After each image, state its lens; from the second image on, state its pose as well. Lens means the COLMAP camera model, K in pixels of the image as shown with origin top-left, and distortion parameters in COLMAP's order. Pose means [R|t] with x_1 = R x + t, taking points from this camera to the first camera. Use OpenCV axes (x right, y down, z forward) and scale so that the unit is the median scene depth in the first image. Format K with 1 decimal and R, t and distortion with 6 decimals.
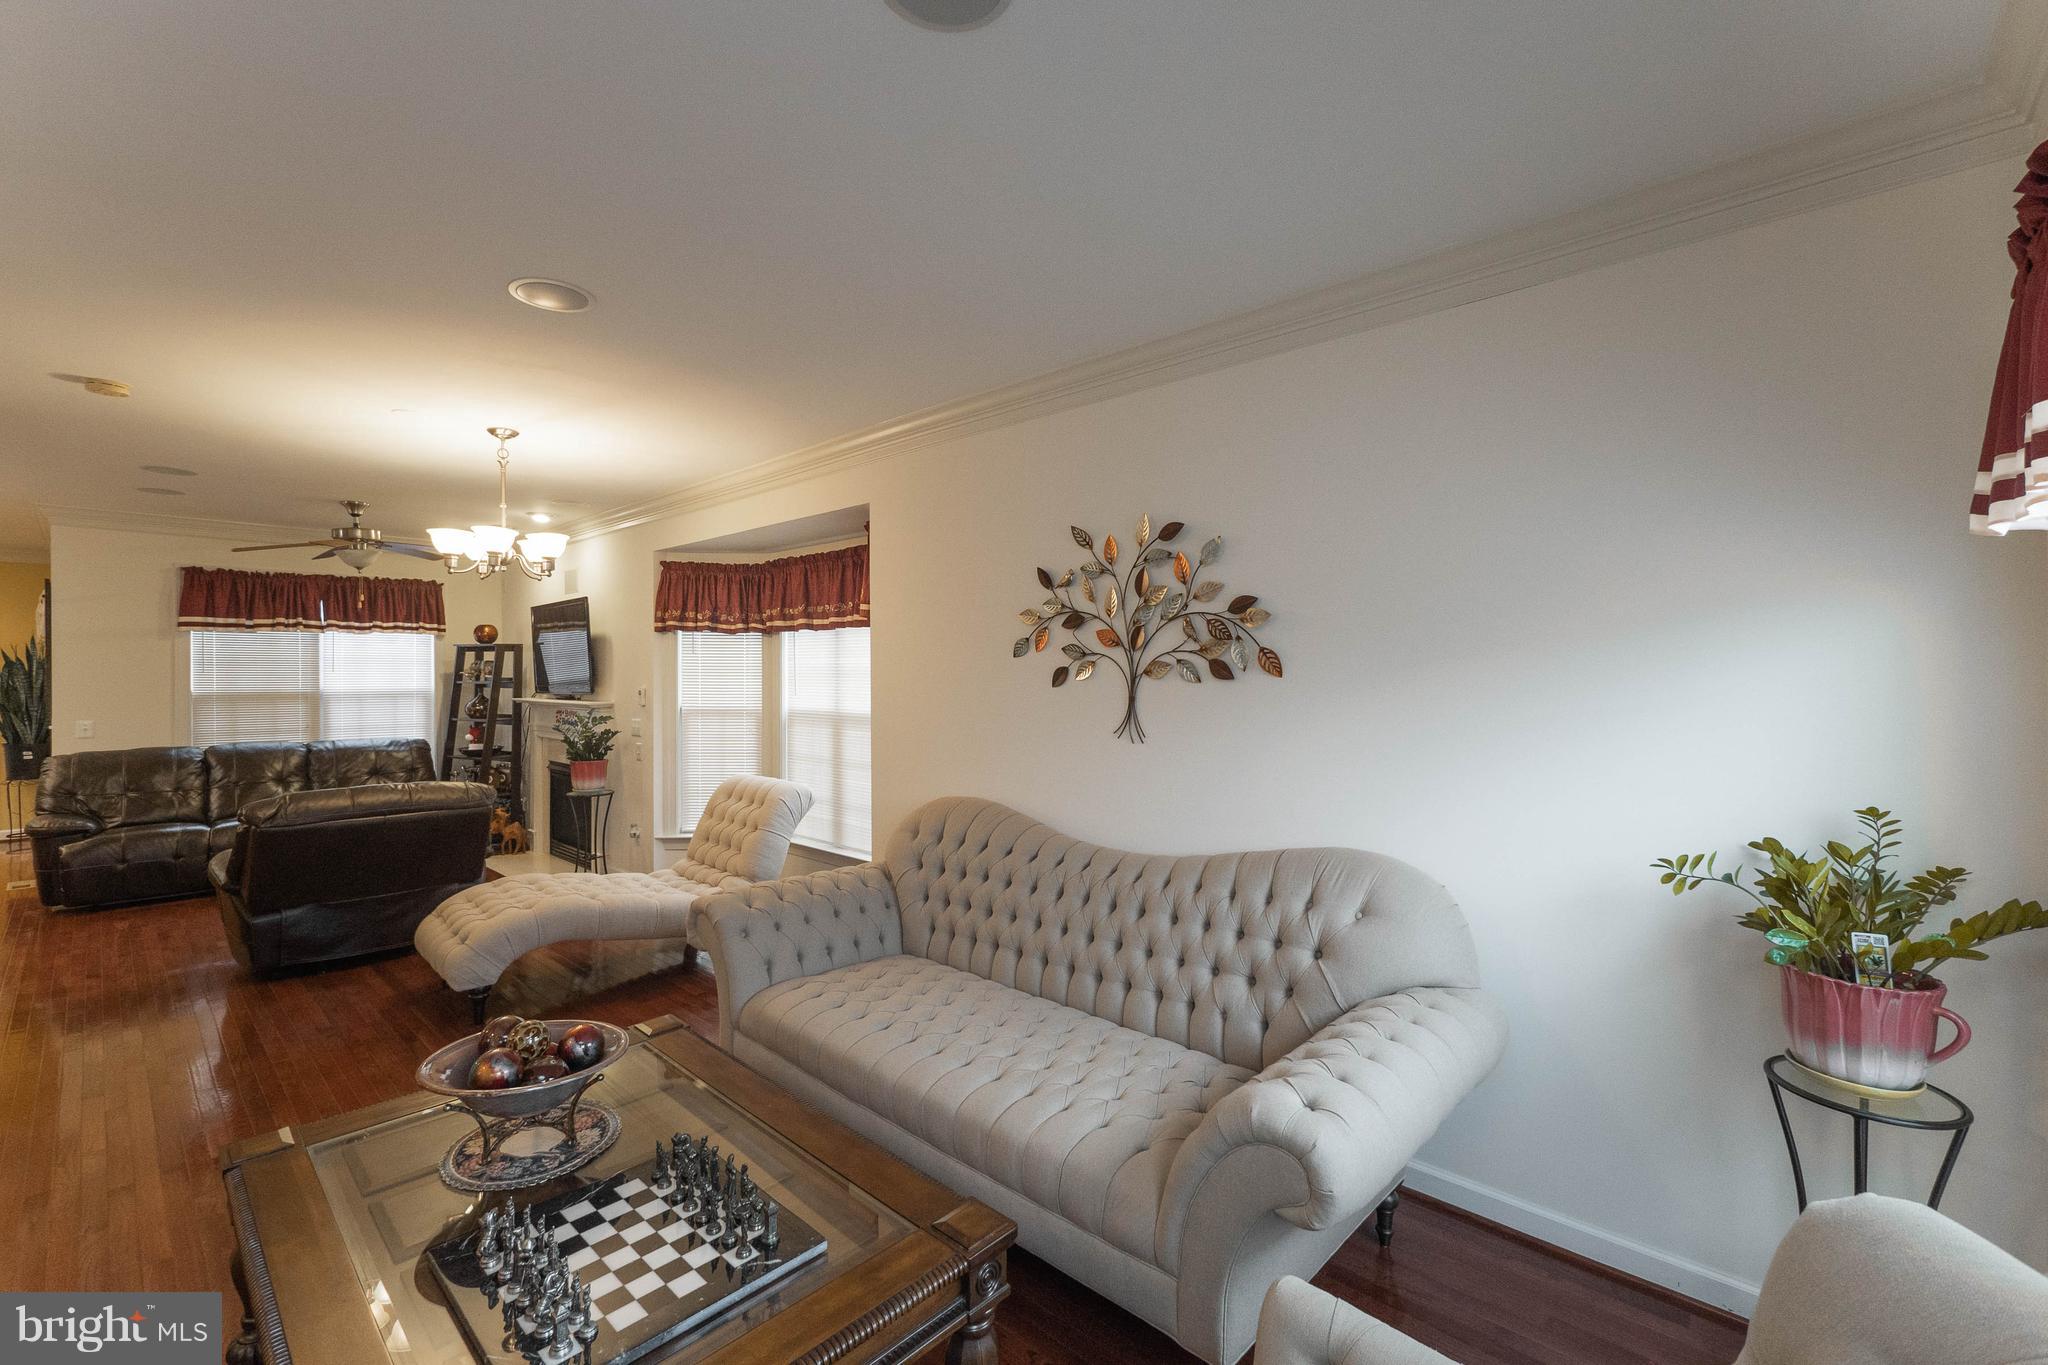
lens RADIAL K [[861.6, 0, 1016.4], [0, 861.6, 673.1], [0, 0, 1]] dist [-0.002972, 0.002024]
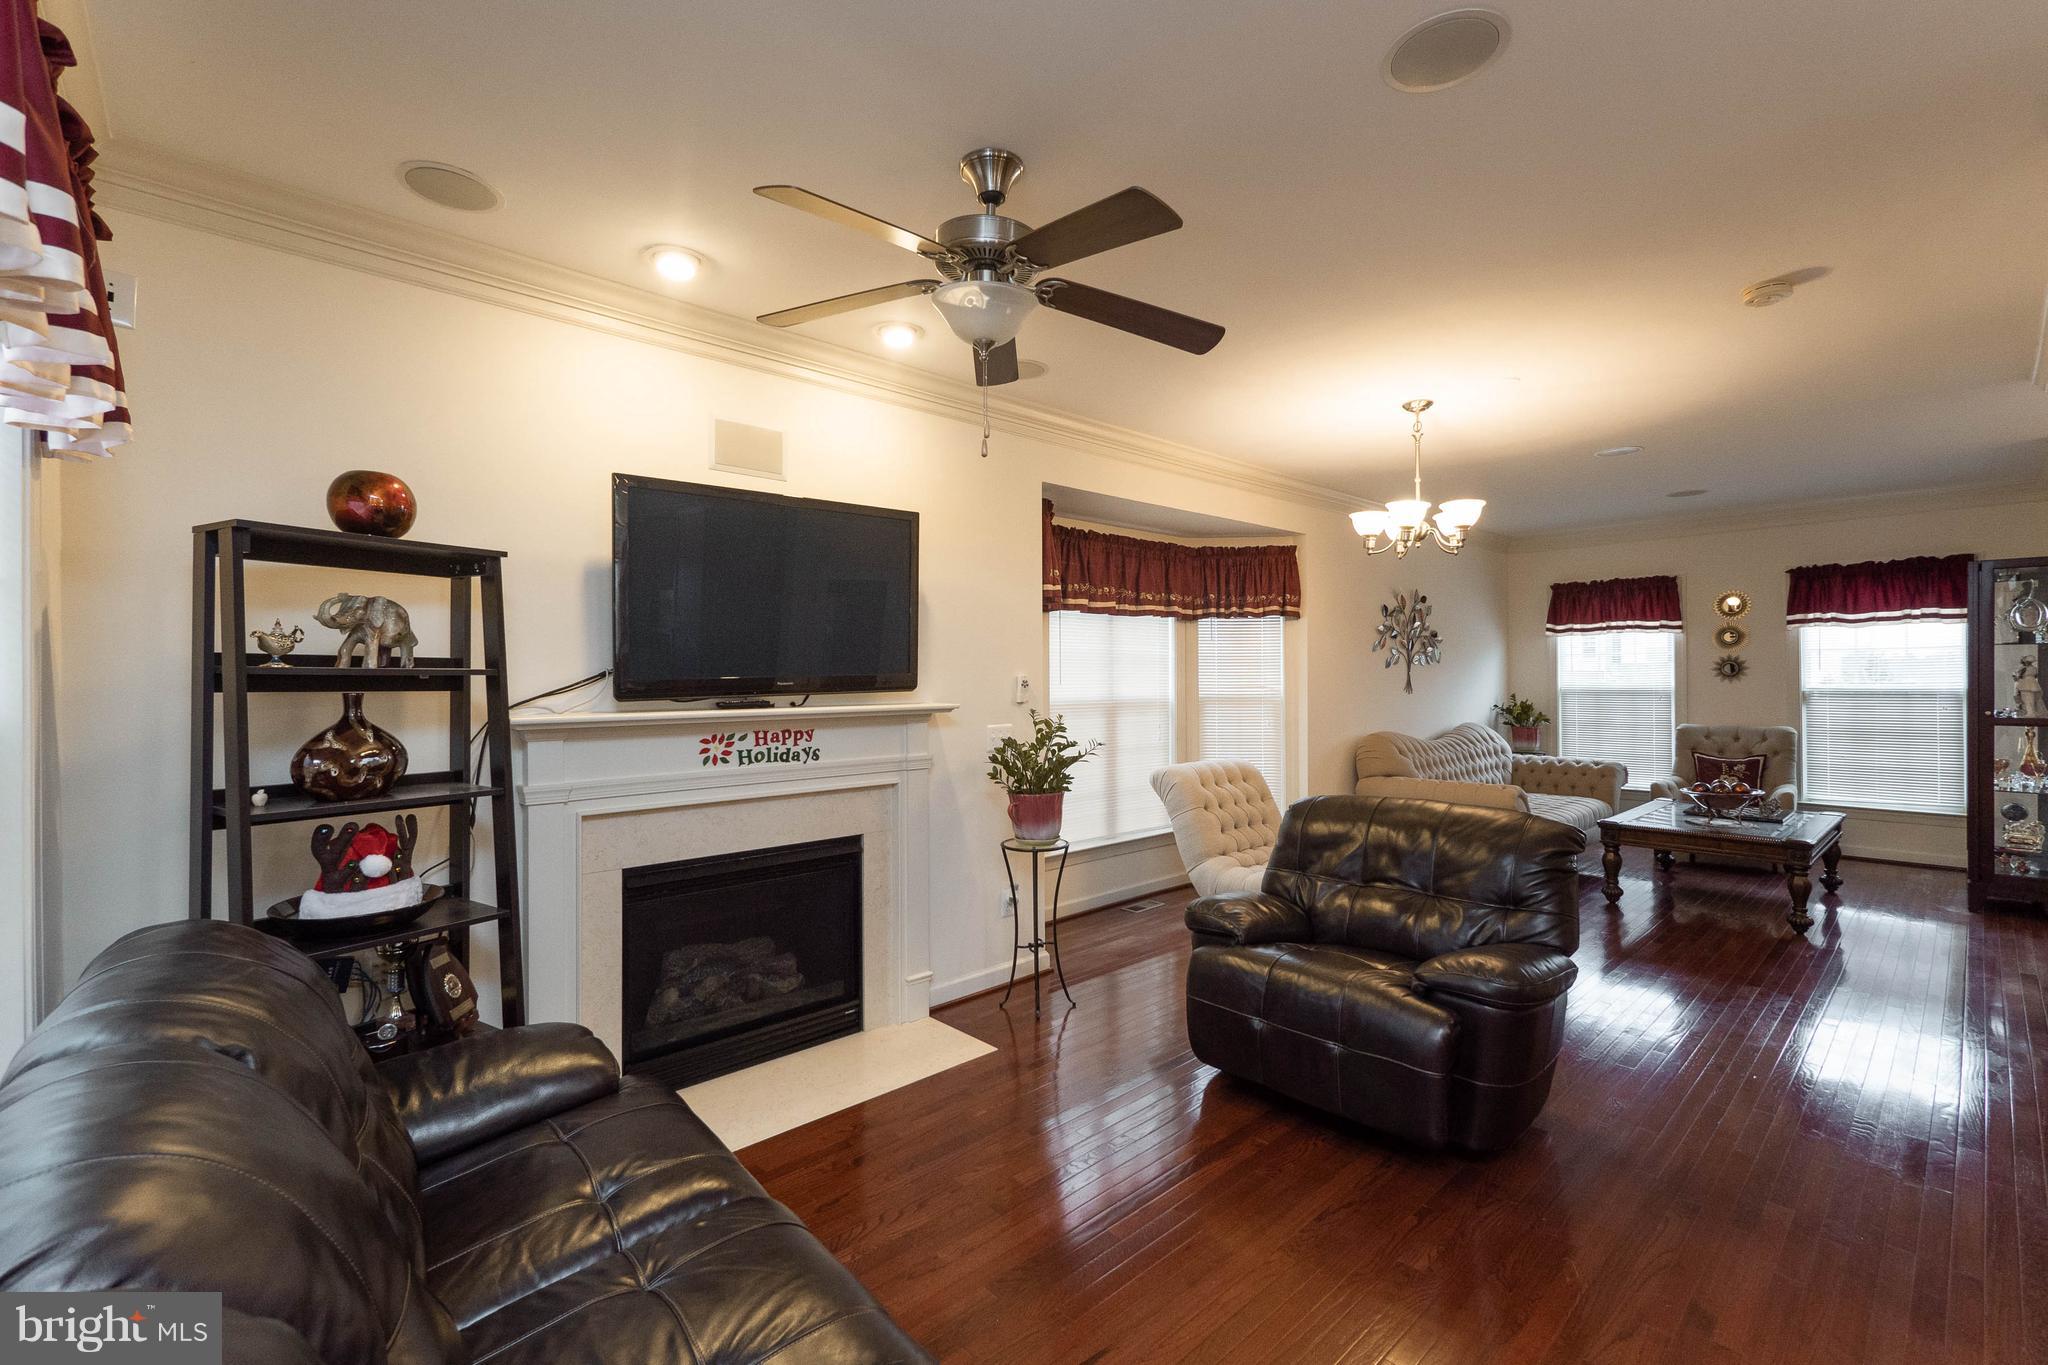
lens RADIAL K [[861.6, 0, 1006.7], [0, 861.6, 675.2], [0, 0, 1]] dist [-0.002972, 0.002024]
pose [[0.095502, 0.001671, 0.995428, -1.021812], [0.006103, 0.999979, -0.002264, 0.016191], [-0.995411, 0.006291, 0.095490, 0.874827]]
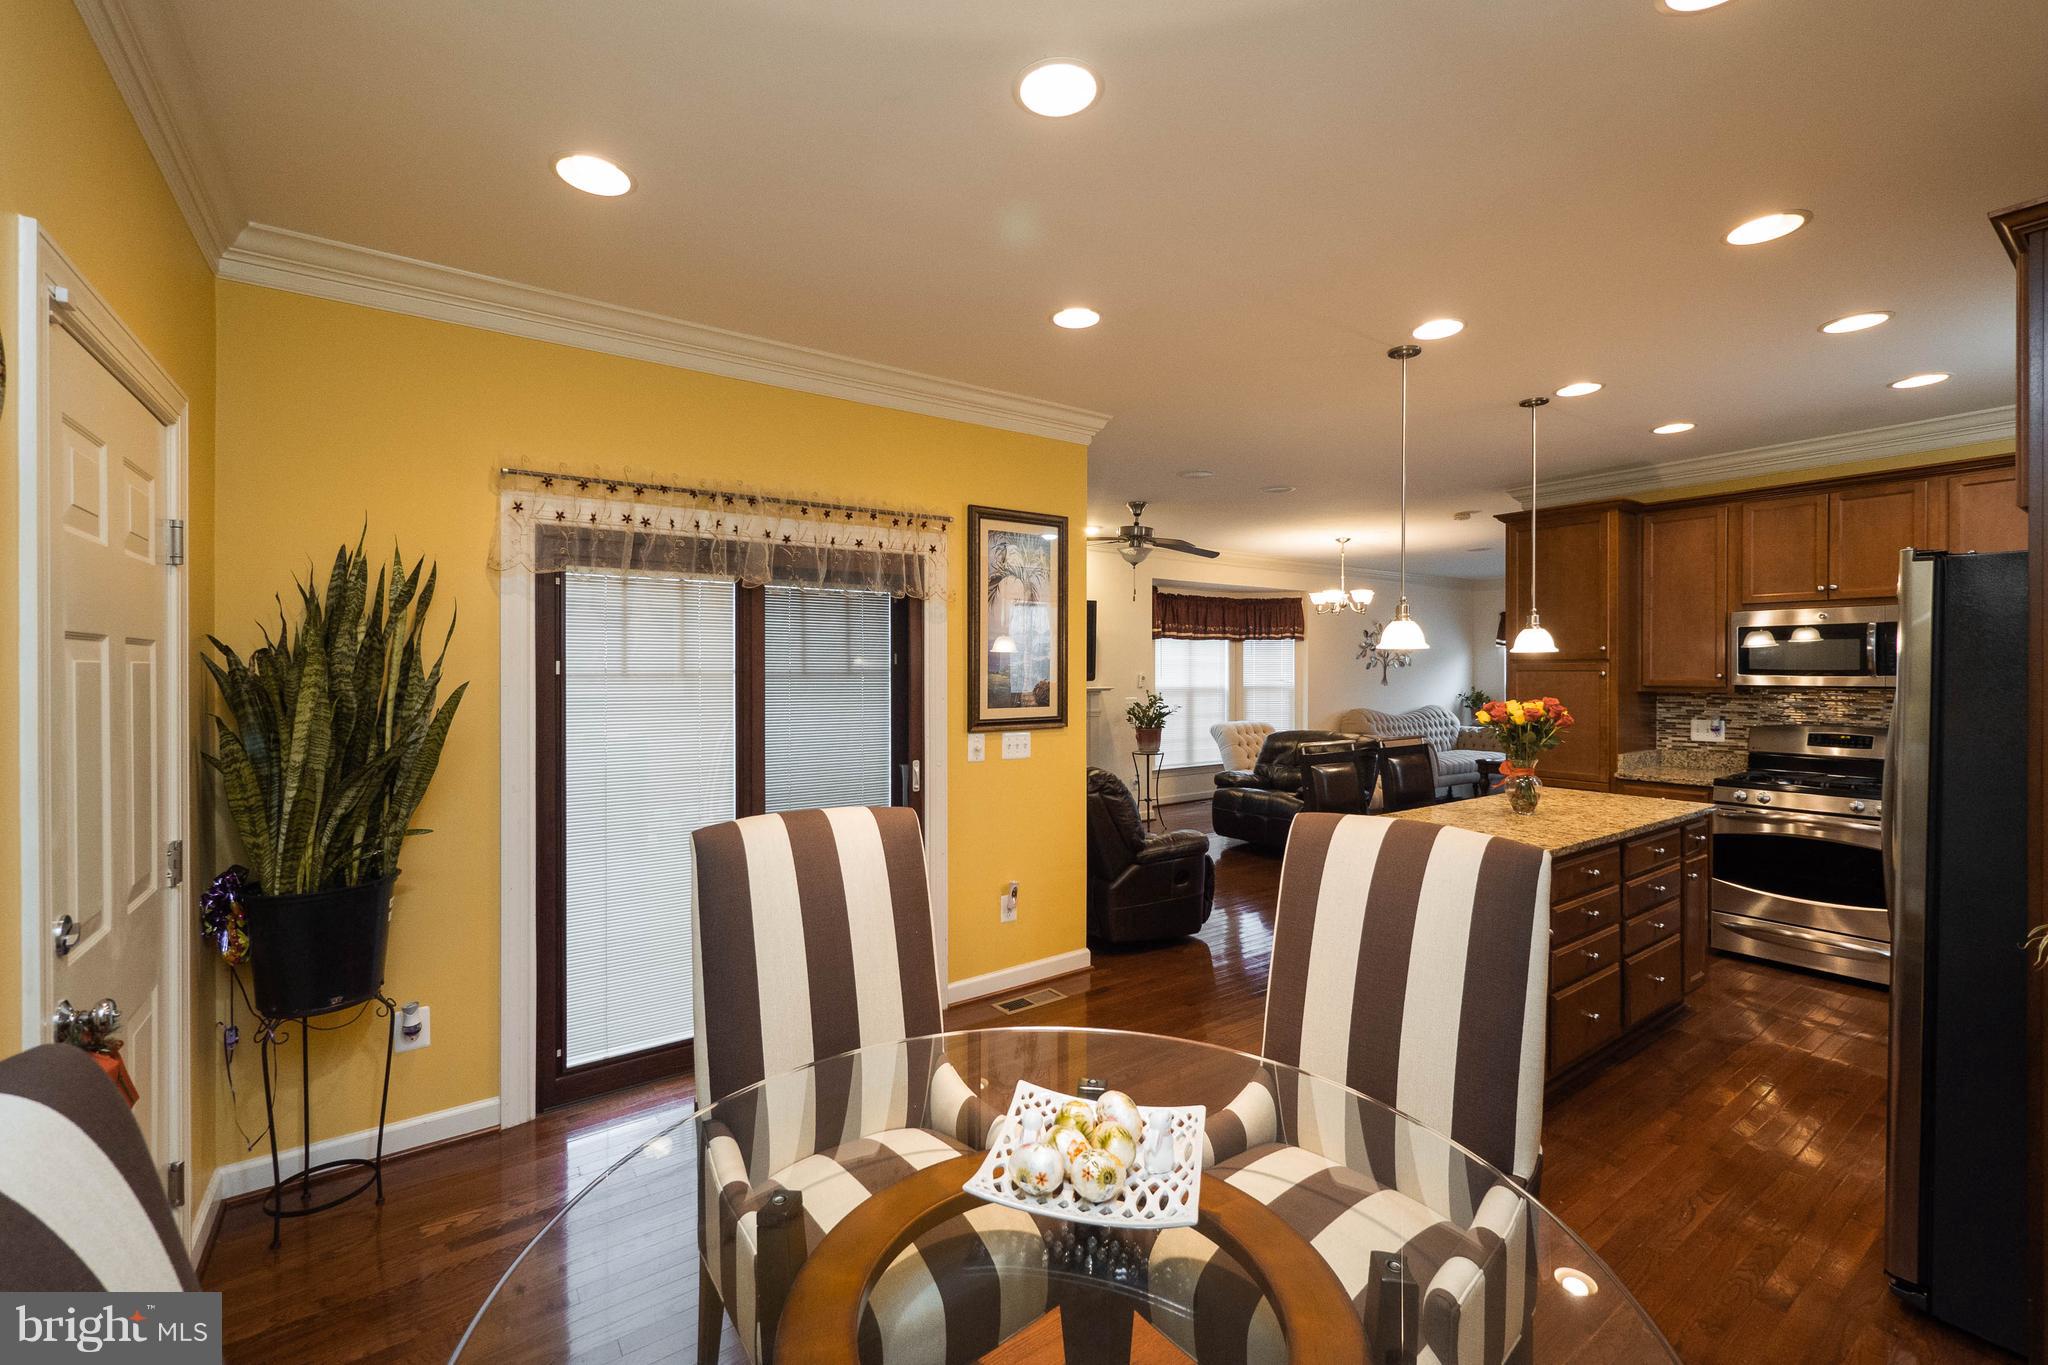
lens RADIAL K [[861.6, 0, 1019.0], [0, 861.6, 675.8], [0, 0, 1]] dist [-0.002972, 0.002024]
pose [[0.197428, -0.006369, 0.980297, -1.687441], [0.000806, 0.999980, 0.006334, 0.009482], [-0.980317, -0.000460, 0.197429, 0.849759]]
